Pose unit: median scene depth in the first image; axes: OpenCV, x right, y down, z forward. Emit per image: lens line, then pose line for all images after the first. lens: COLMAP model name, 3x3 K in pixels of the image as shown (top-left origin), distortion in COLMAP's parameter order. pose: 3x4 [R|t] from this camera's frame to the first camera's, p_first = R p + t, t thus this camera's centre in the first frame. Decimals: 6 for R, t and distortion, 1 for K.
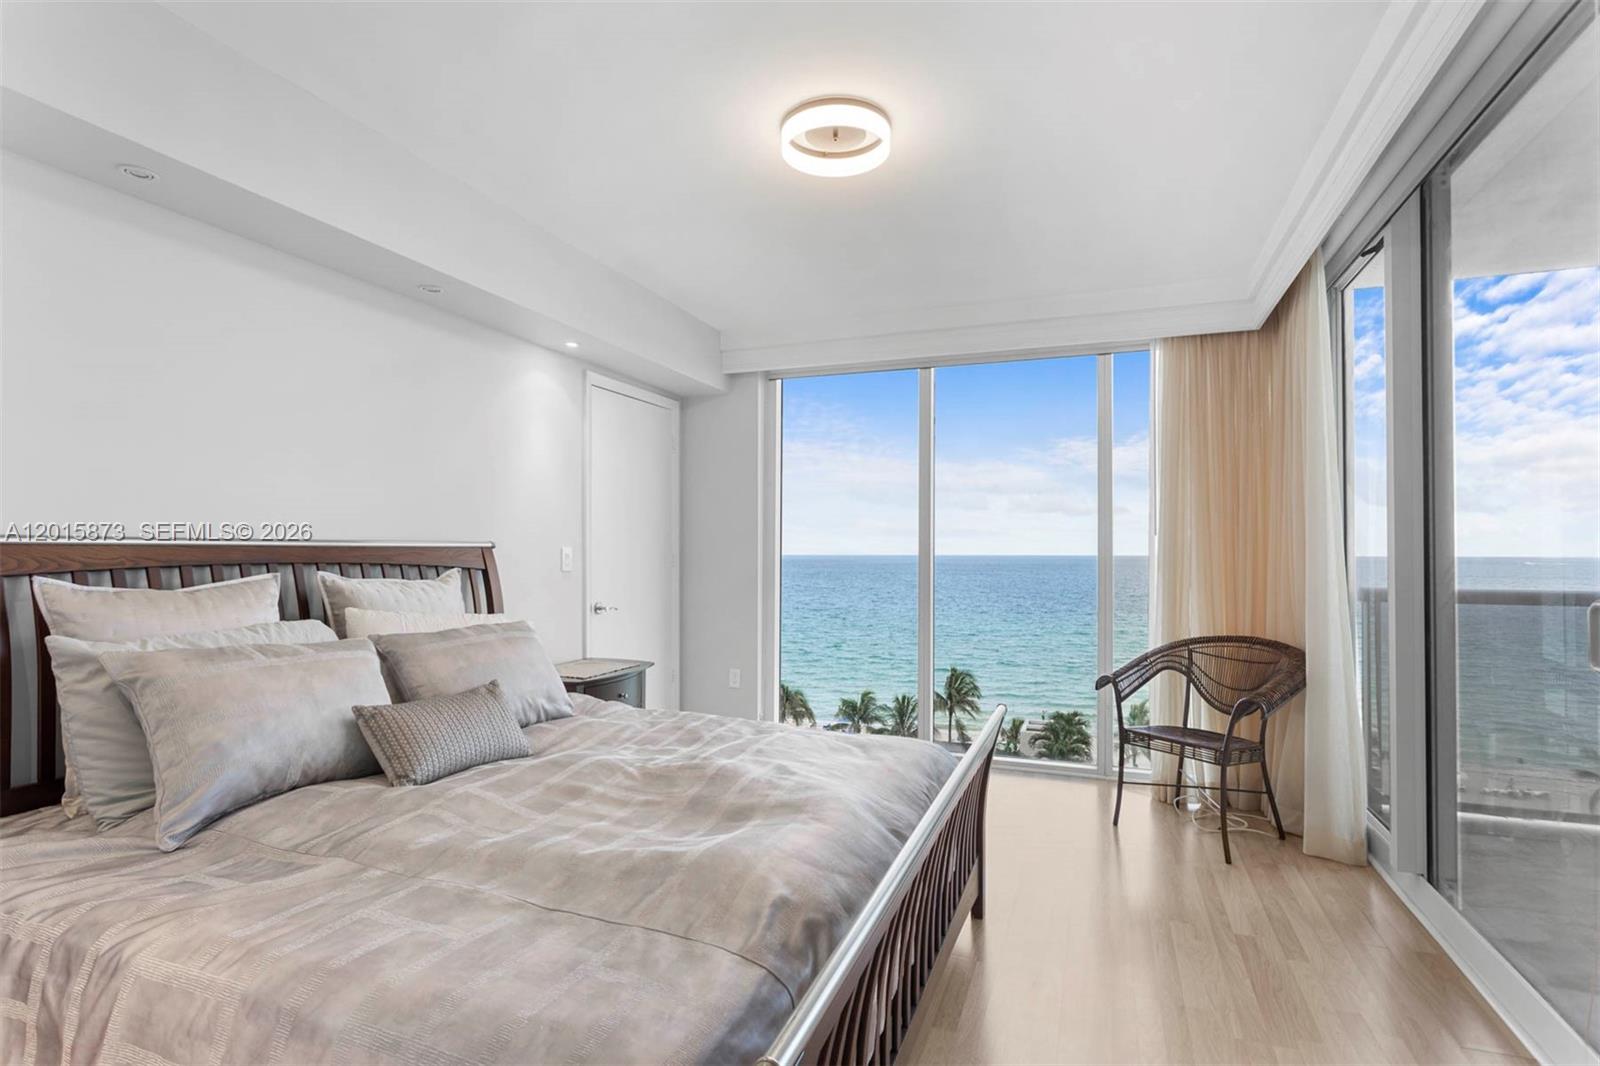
lens RADIAL K [[787.5, 0, 797.4], [0, 787.5, 540.9], [0, 0, 1]] dist [-0.002495, 0.004622]
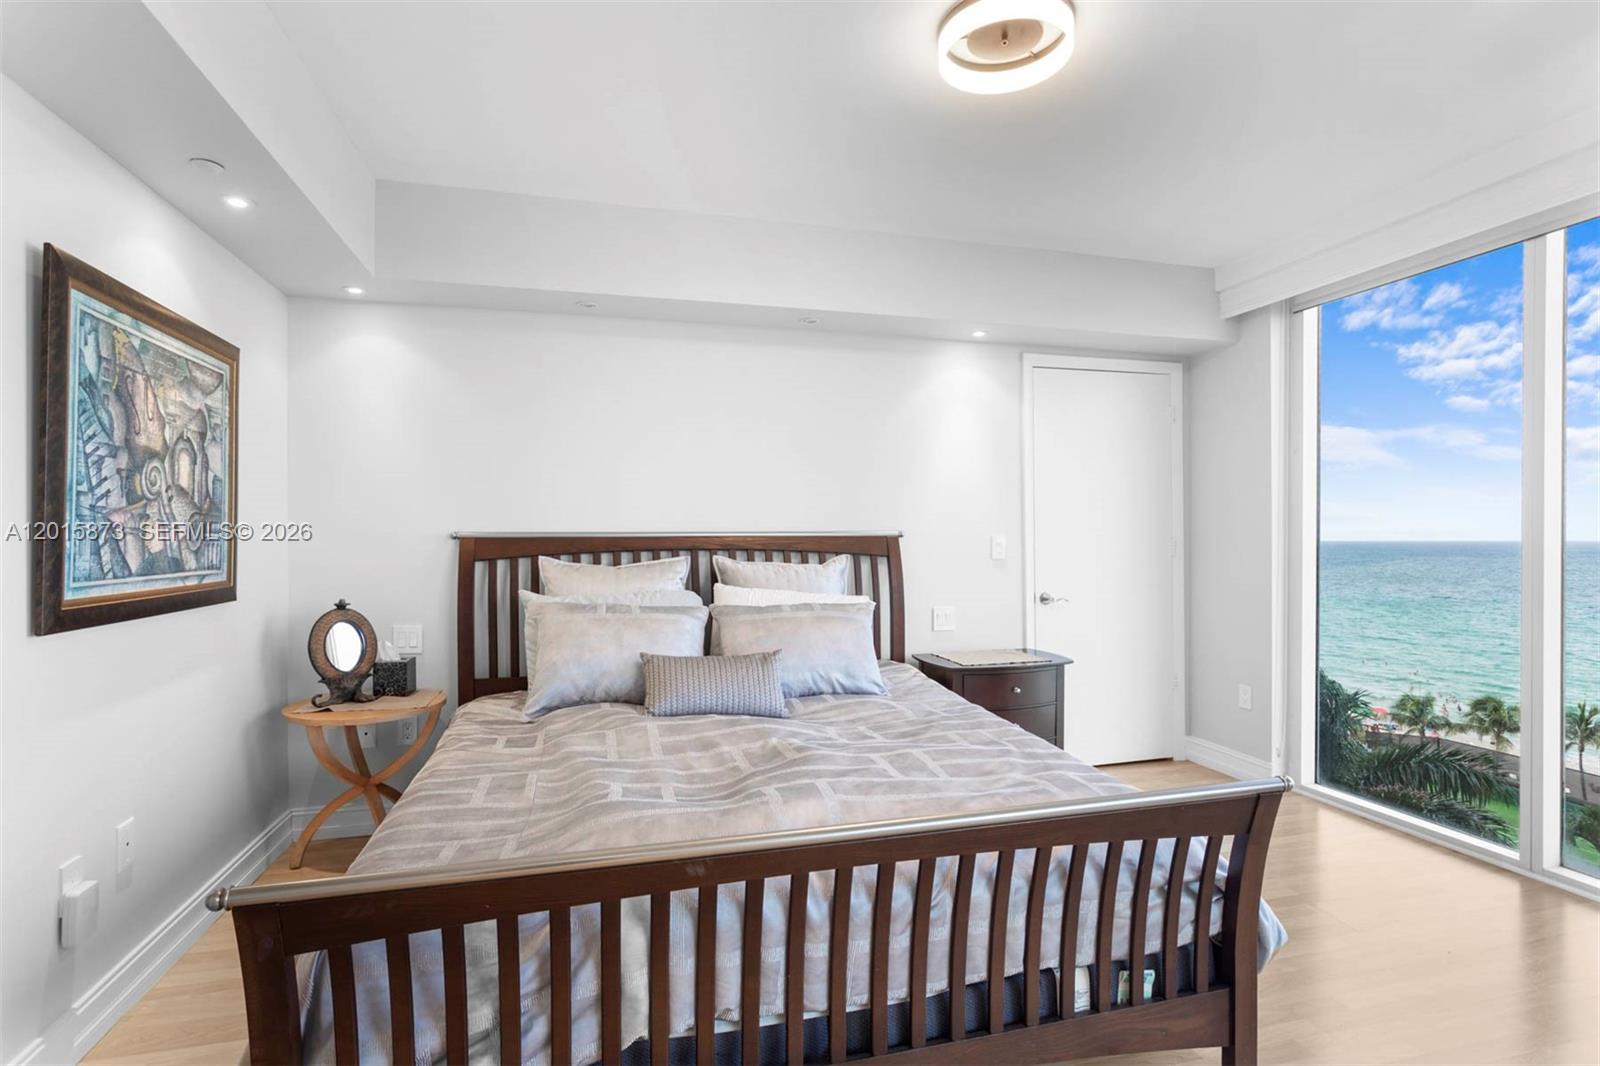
lens RADIAL K [[787.5, 0, 797.5], [0, 787.5, 544.2], [0, 0, 1]] dist [-0.002495, 0.004622]
pose [[0.594564, 0.004505, -0.804036, 0.584662], [0.013437, 0.999789, 0.015538, 0.000415], [0.803936, -0.020042, 0.594378, 0.324477]]
